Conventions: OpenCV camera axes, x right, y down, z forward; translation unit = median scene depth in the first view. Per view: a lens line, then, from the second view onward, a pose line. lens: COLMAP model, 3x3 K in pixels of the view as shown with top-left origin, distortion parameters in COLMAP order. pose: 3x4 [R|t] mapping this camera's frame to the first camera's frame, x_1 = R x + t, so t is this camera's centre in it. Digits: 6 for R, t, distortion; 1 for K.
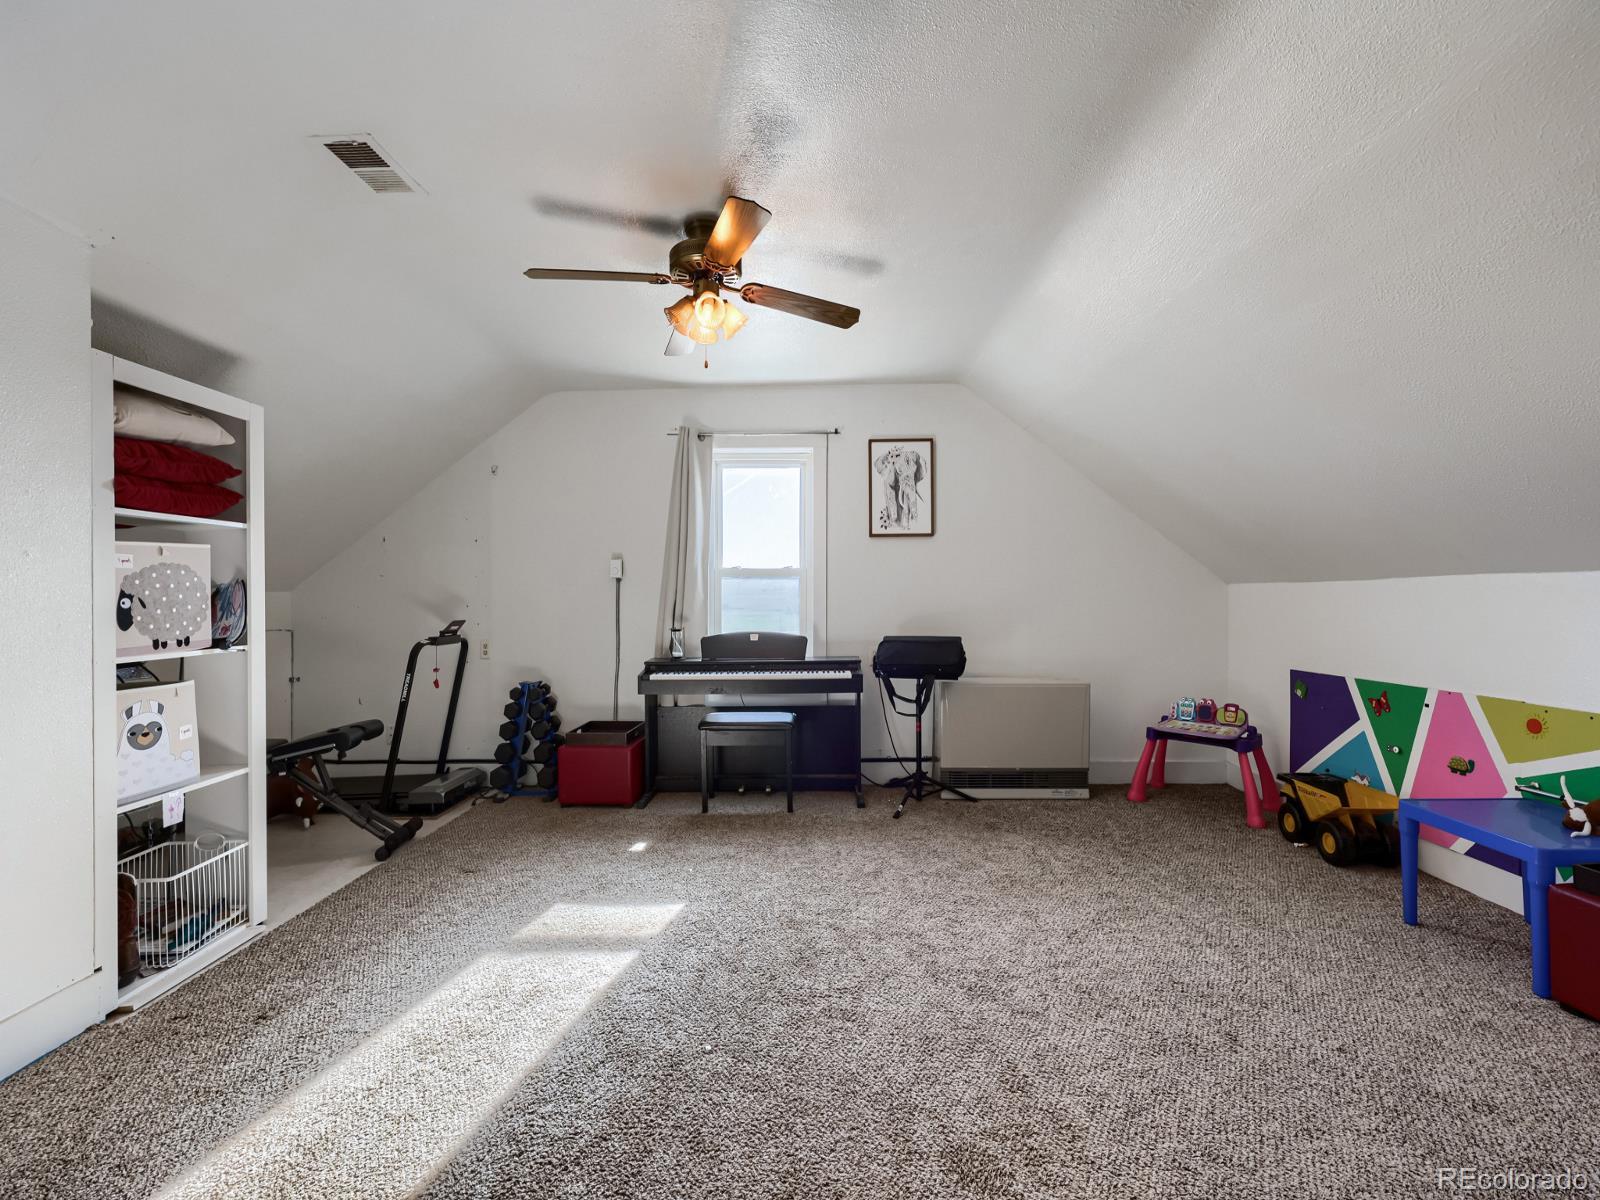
lens RADIAL K [[693.7, 0, 800.0], [0, 693.7, 600.0], [0, 0, 1]] dist [0.000589, 0.000218]
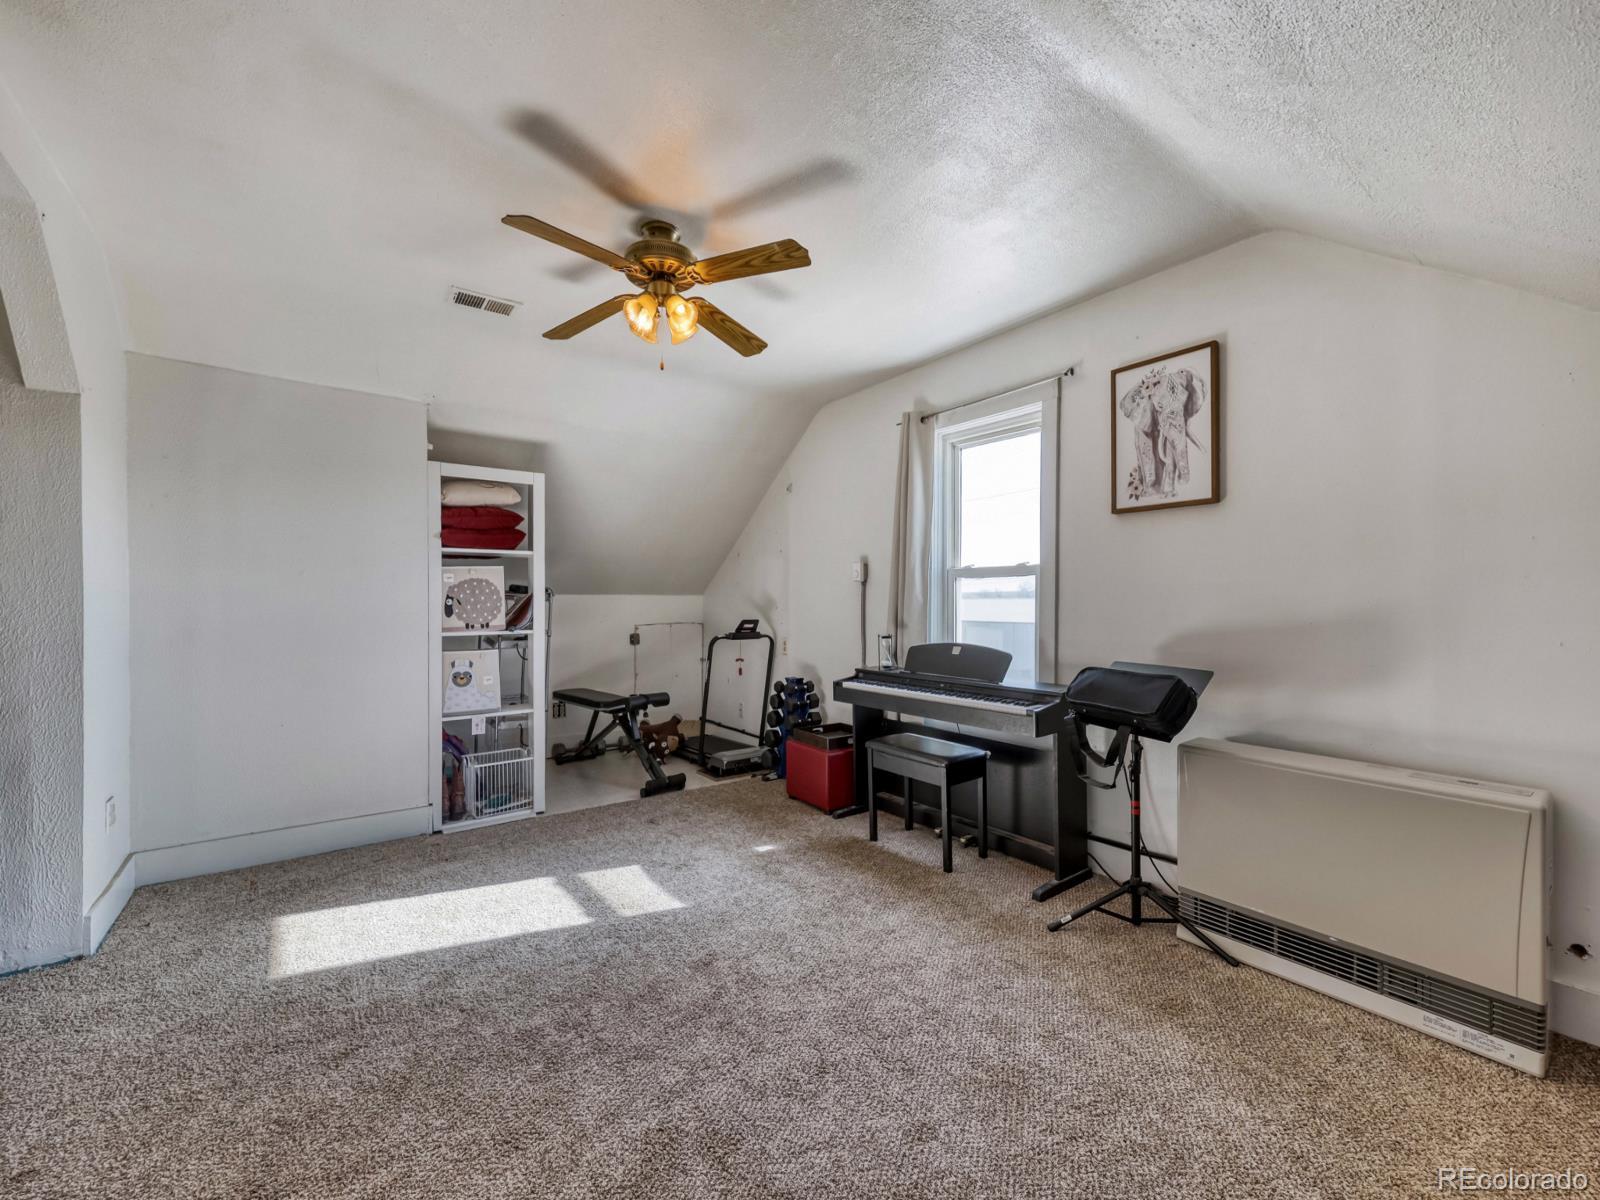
lens RADIAL K [[693.7, 0, 800.0], [0, 693.7, 600.0], [0, 0, 1]] dist [0.000589, 0.000218]
pose [[0.570120, 0.003703, -0.821553, 0.623219], [-0.009282, 0.999955, -0.001934, -0.003075], [0.821509, 0.008729, 0.570129, 0.465098]]
